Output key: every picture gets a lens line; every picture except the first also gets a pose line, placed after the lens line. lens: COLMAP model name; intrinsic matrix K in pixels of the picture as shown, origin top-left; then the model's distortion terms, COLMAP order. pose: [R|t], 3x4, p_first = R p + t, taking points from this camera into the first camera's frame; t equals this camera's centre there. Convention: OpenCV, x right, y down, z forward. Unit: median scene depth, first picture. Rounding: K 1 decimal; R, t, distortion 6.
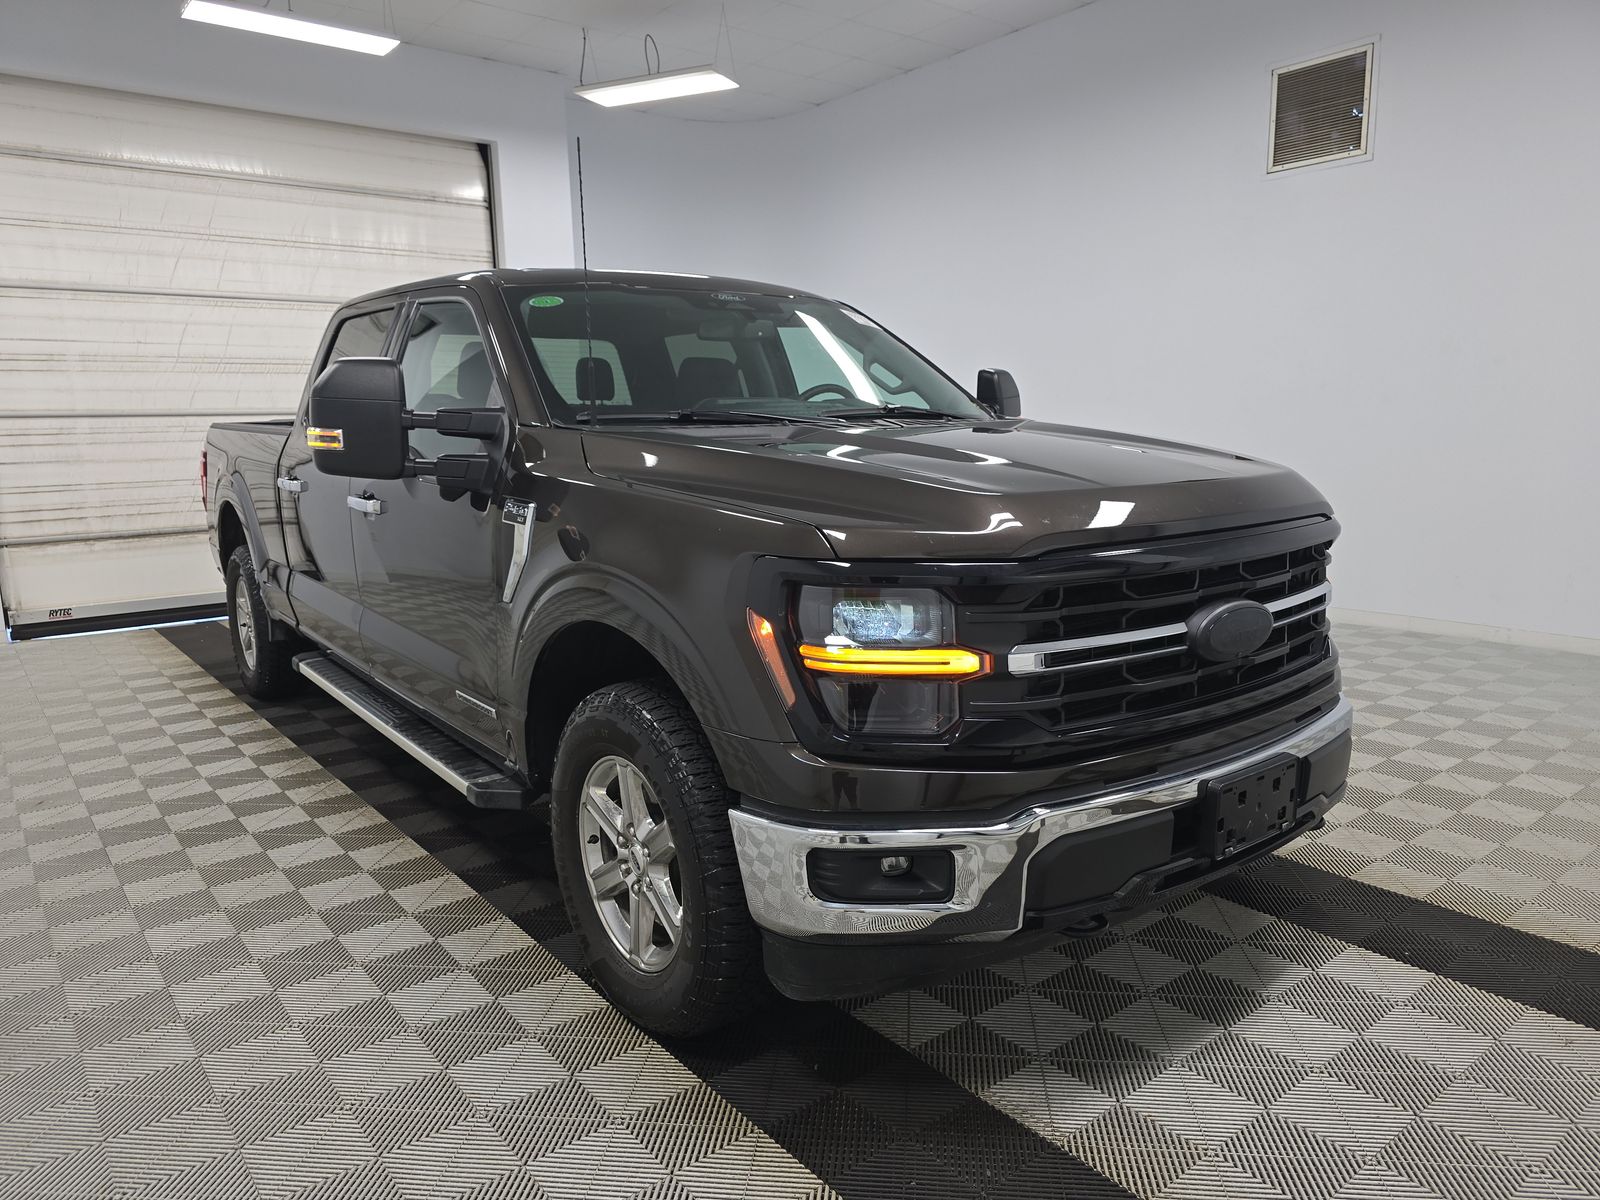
lens RADIAL K [[1084.0, 0, 807.0], [0, 1084.0, 595.9], [0, 0, 1]] dist [0.022592, -0.021415]
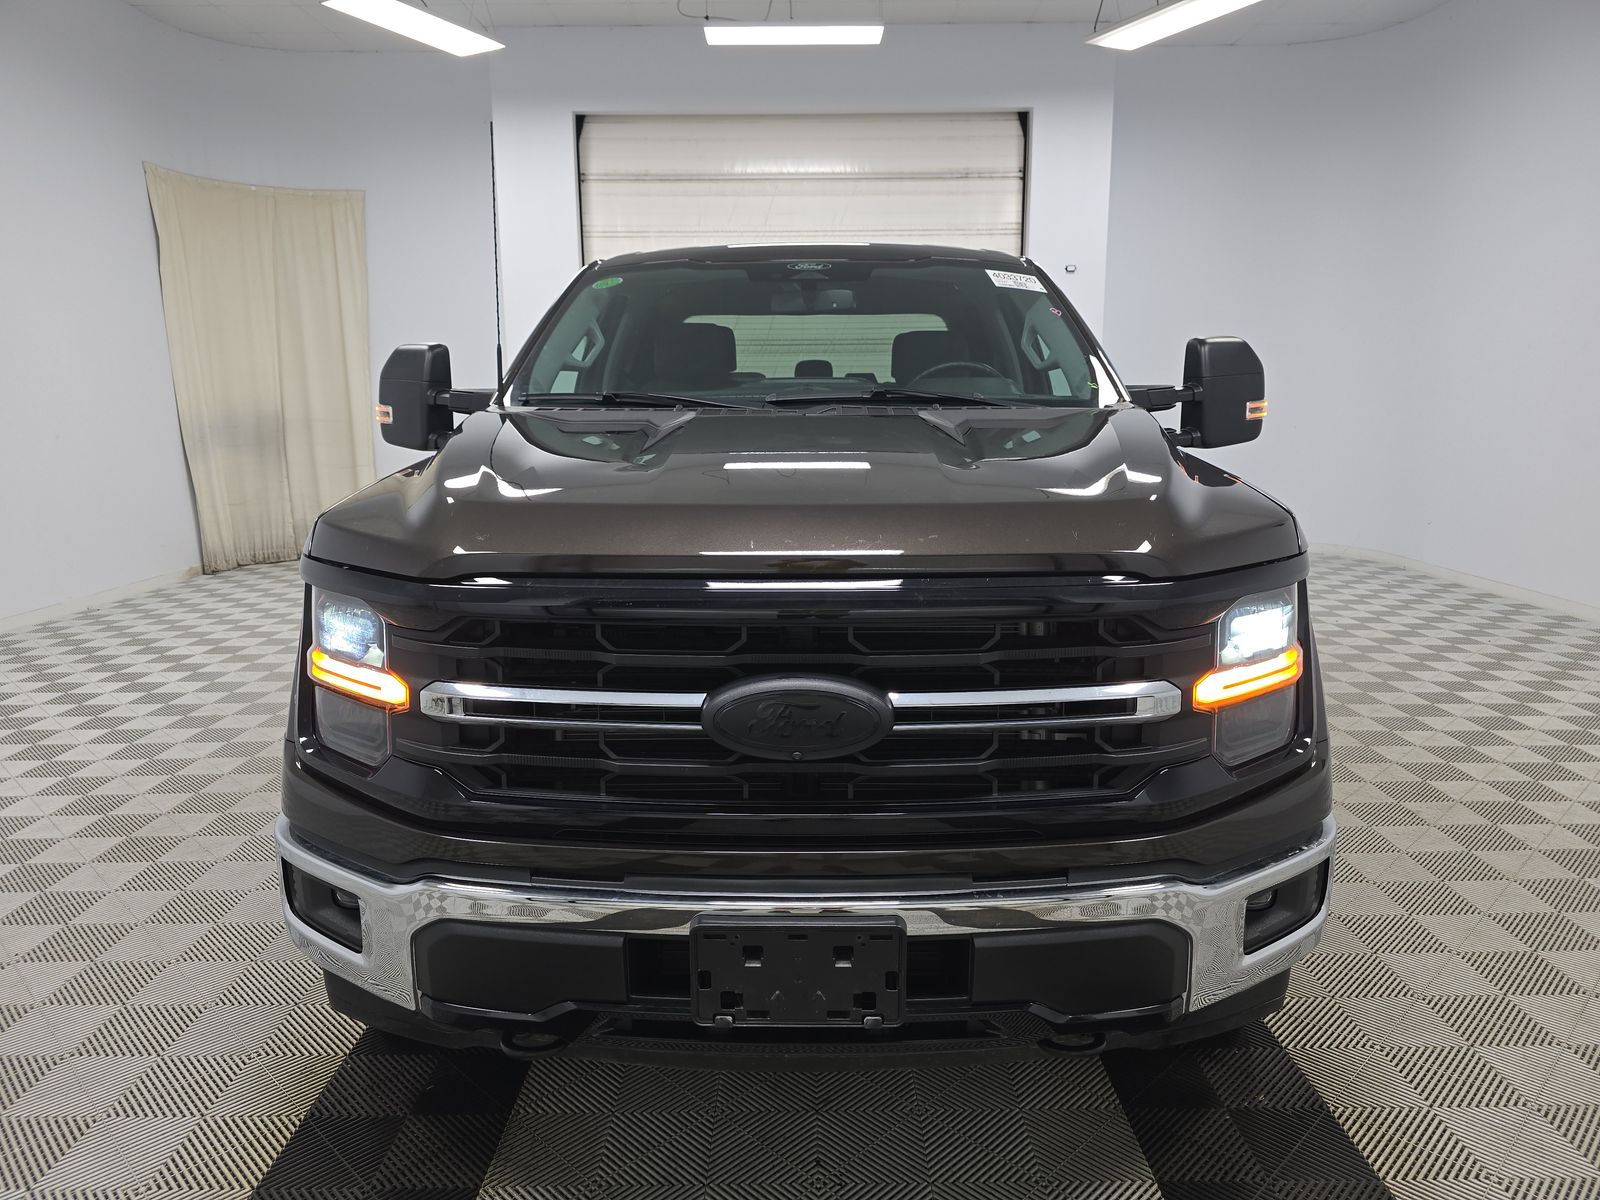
lens RADIAL K [[1084.0, 0, 803.5], [0, 1084.0, 602.1], [0, 0, 1]] dist [0.022592, -0.021415]
pose [[0.777171, 0.127728, -0.616191, 0.263554], [-0.109113, 0.991704, 0.067948, -0.029431], [0.619758, 0.014427, 0.784661, 0.147401]]
